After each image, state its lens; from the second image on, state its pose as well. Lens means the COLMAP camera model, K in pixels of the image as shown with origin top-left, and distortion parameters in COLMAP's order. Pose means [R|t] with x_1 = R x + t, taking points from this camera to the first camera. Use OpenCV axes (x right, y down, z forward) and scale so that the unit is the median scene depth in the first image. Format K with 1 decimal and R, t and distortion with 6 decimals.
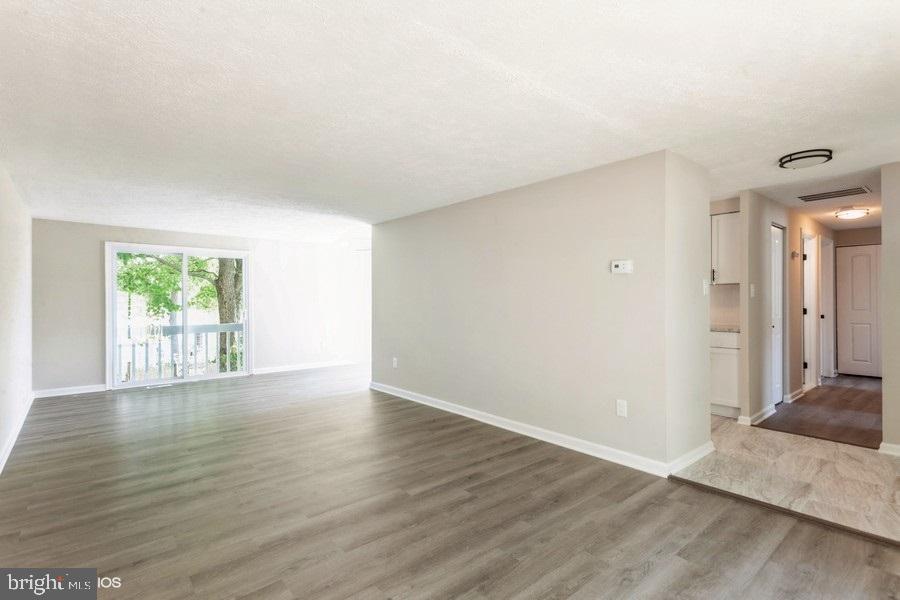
lens RADIAL K [[443.0, 0, 456.8], [0, 443.0, 299.7], [0, 0, 1]] dist [-0.001272, -0.000103]
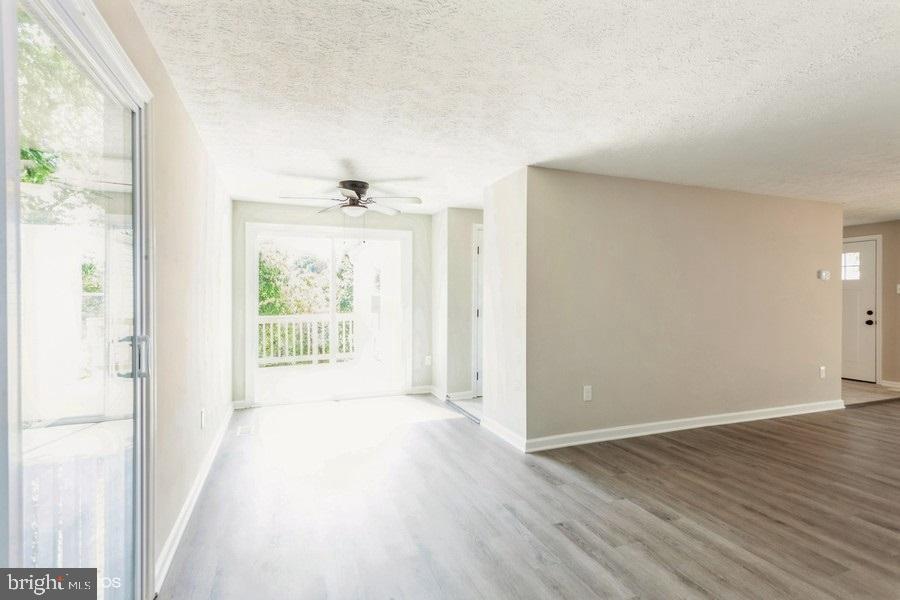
lens RADIAL K [[443.0, 0, 456.8], [0, 443.0, 299.7], [0, 0, 1]] dist [-0.001272, -0.000103]
pose [[0.332782, -0.006814, 0.942979, -0.909166], [-0.004903, 0.999948, 0.008956, 0.000859], [-0.942991, -0.007603, 0.332731, 1.080478]]
